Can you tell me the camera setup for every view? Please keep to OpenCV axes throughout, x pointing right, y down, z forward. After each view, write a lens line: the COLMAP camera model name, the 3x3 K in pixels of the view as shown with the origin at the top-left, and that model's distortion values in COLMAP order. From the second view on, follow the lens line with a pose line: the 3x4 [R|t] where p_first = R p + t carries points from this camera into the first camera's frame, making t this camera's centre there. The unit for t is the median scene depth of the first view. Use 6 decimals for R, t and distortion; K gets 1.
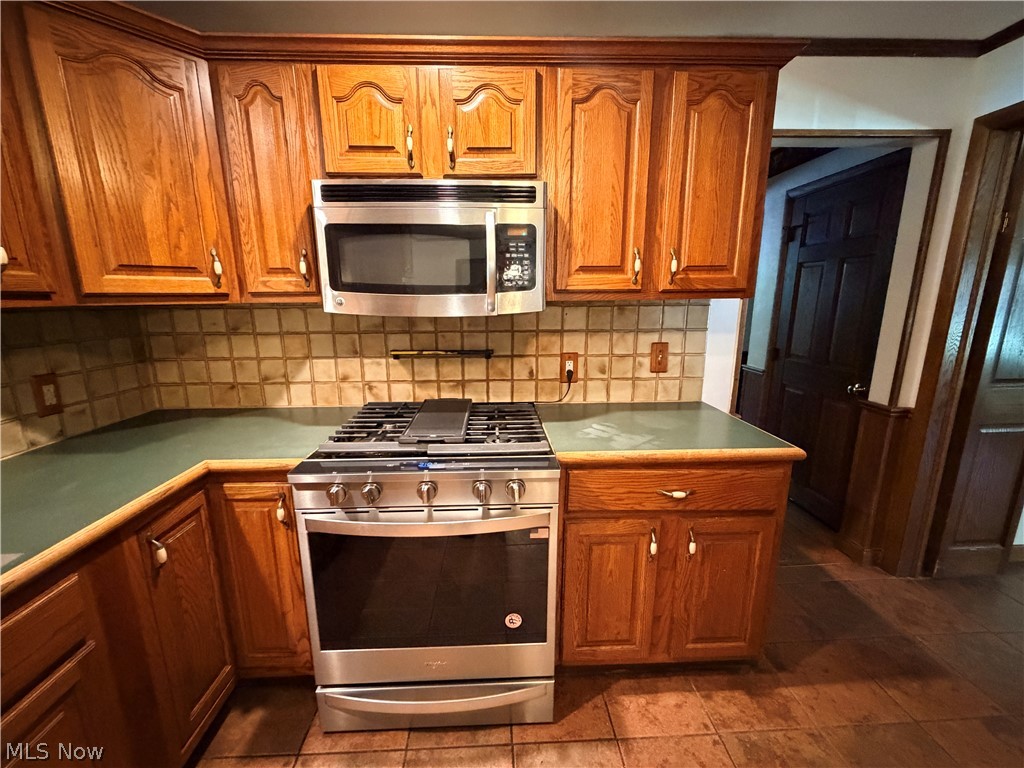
lens RADIAL K [[404.6, 0, 510.2], [0, 404.6, 382.4], [0, 0, 1]] dist [-0.001875, -0.000572]
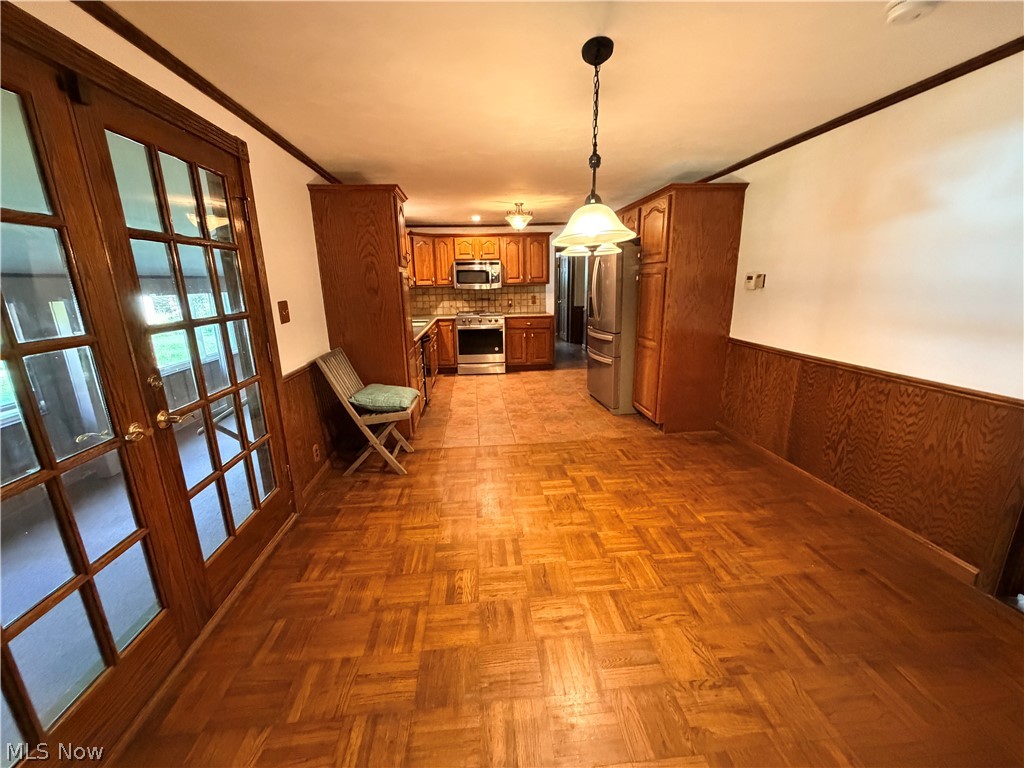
lens RADIAL K [[404.6, 0, 512.4], [0, 404.6, 384.3], [0, 0, 1]] dist [-0.001875, -0.000572]
pose [[0.998430, -0.025655, 0.049794, -0.046624], [0.023406, 0.998703, 0.045224, 0.628008], [-0.050889, -0.043987, 0.997735, -3.186350]]
